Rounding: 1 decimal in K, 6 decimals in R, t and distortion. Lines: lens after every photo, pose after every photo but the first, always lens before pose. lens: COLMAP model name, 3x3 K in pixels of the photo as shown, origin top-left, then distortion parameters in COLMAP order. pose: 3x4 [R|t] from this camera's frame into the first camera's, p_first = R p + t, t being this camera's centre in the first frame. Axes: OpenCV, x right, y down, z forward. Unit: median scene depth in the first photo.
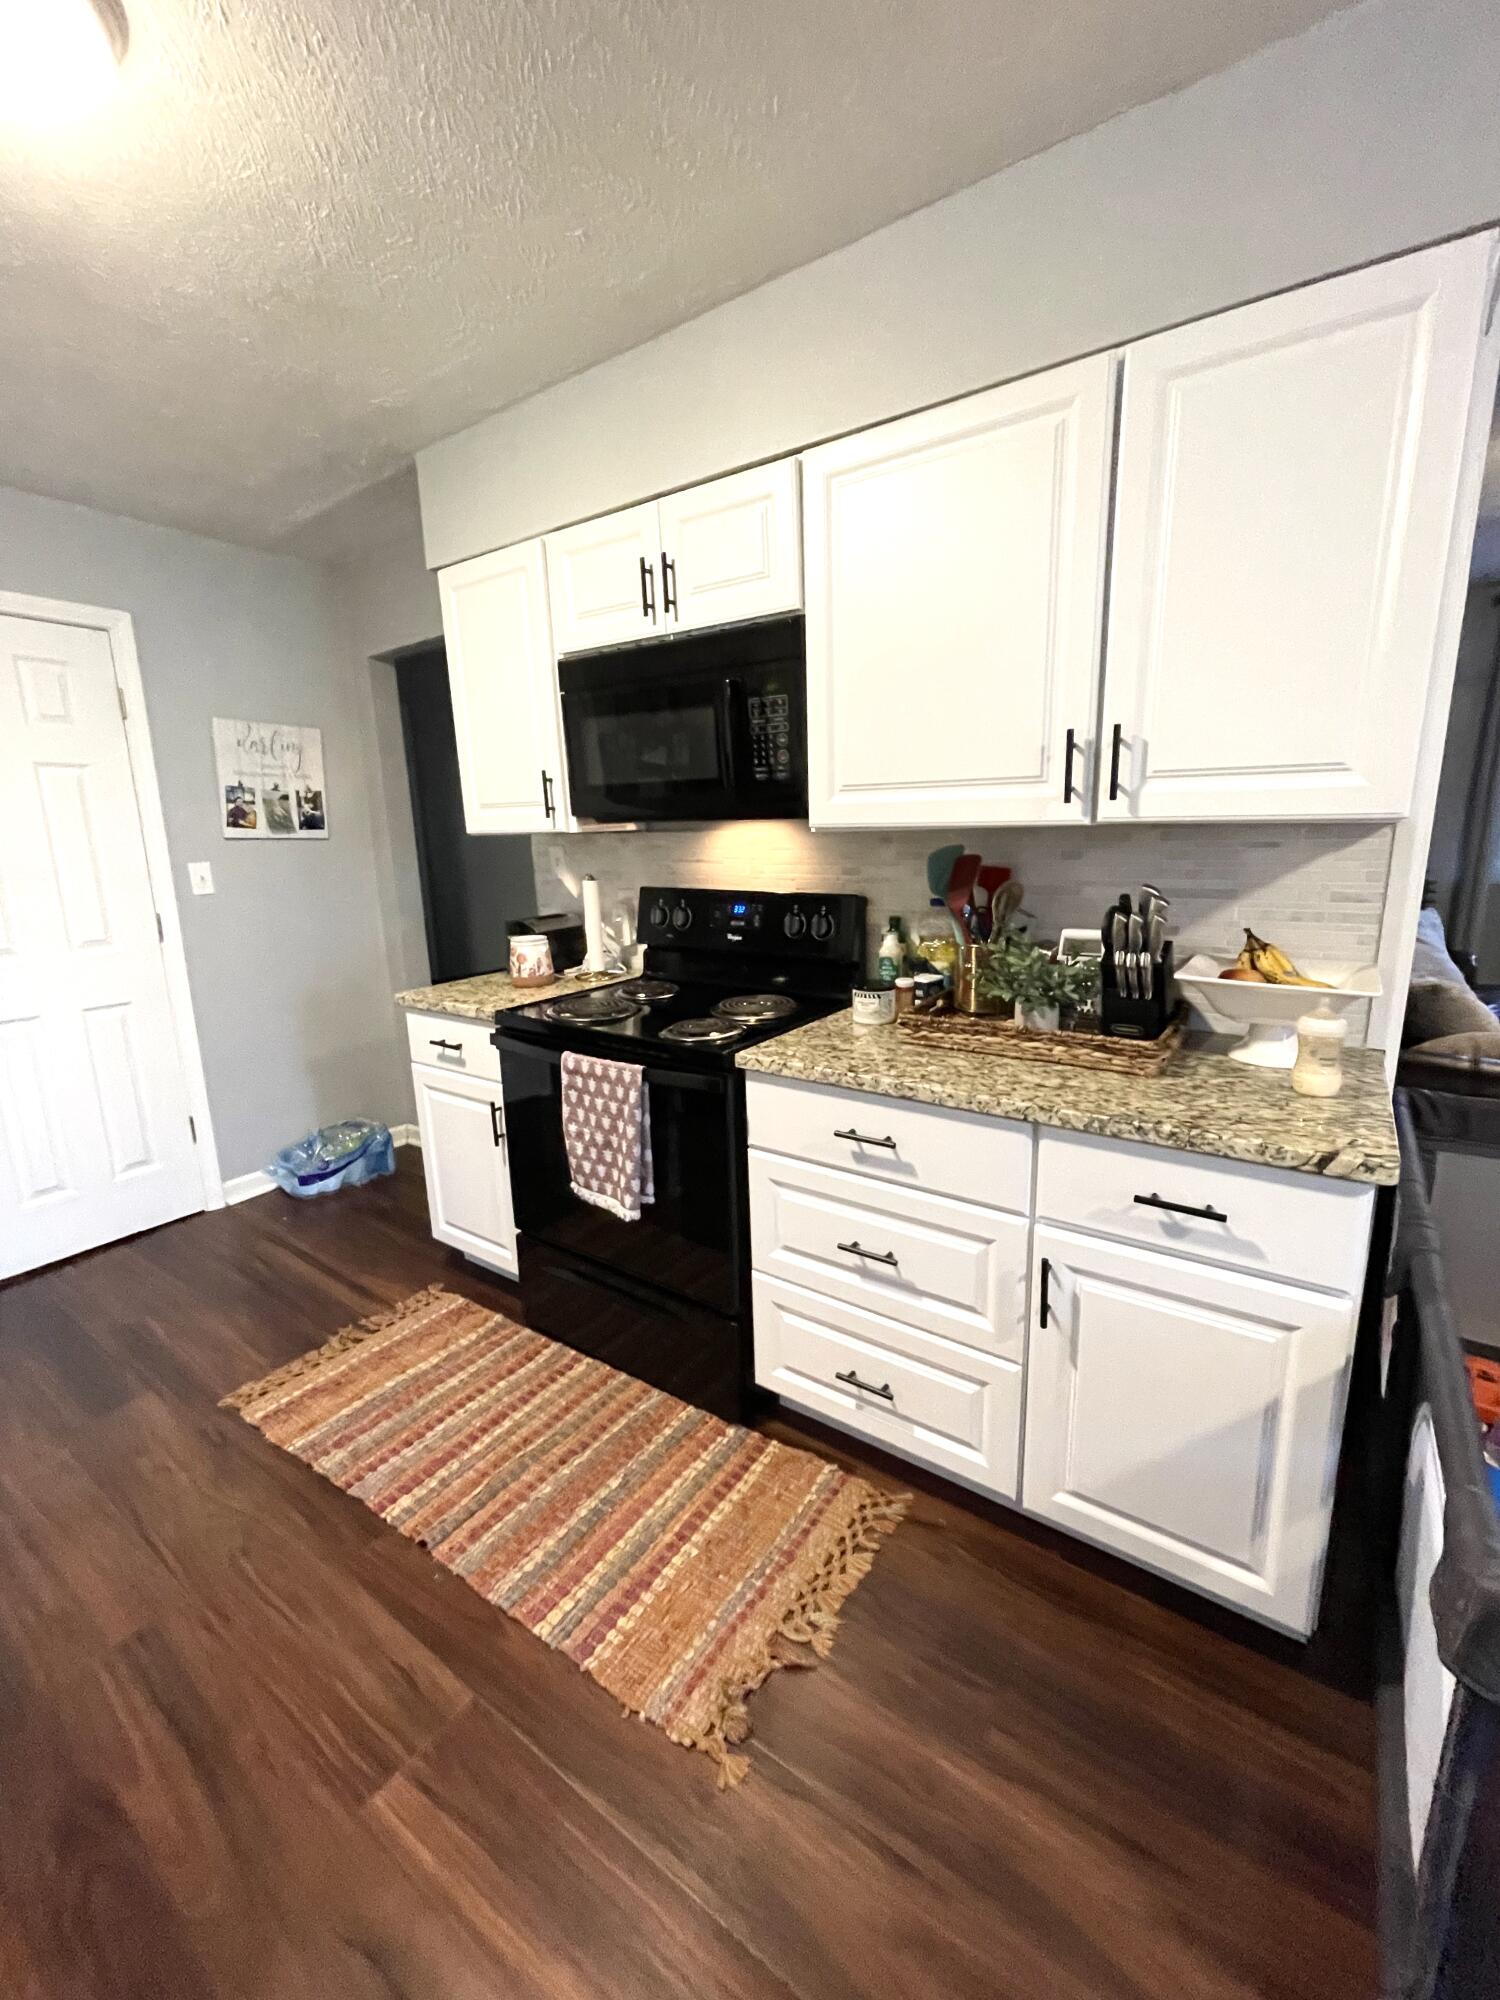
lens RADIAL K [[817.7, 0, 750.1], [0, 817.7, 998.2], [0, 0, 1]] dist [-0.001767, 0.000824]
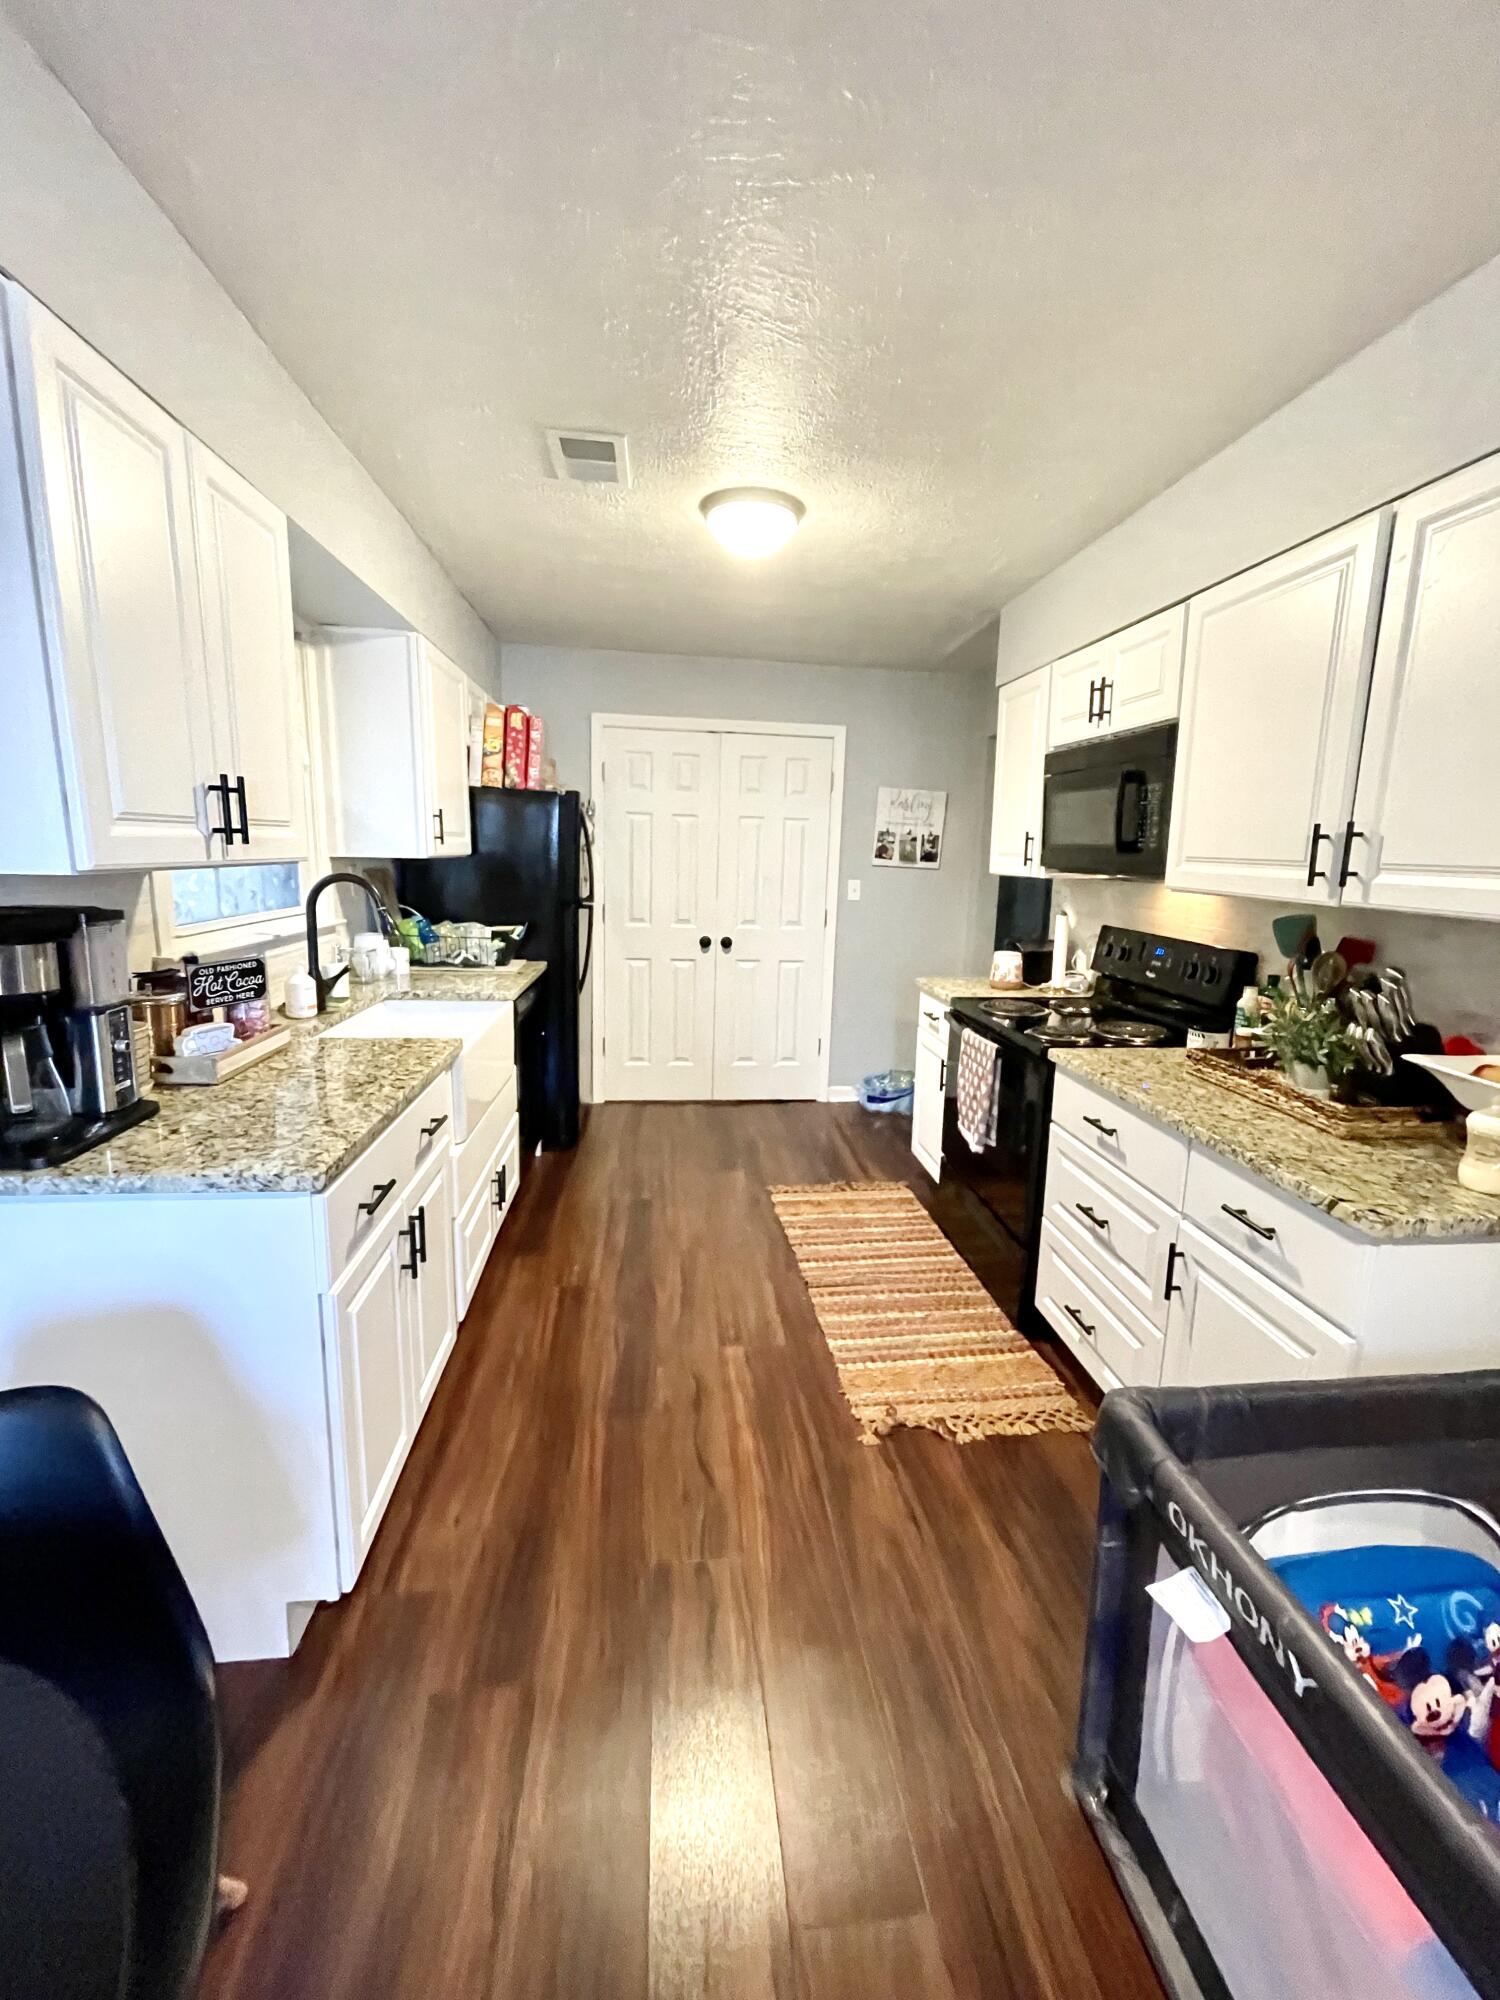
lens RADIAL K [[817.7, 0, 750.1], [0, 817.7, 998.2], [0, 0, 1]] dist [-0.001767, 0.000824]
pose [[0.653195, 0.175344, -0.736607, 0.605308], [-0.195083, 0.978947, 0.060040, 0.001193], [0.731627, 0.104482, 0.673650, -0.273386]]
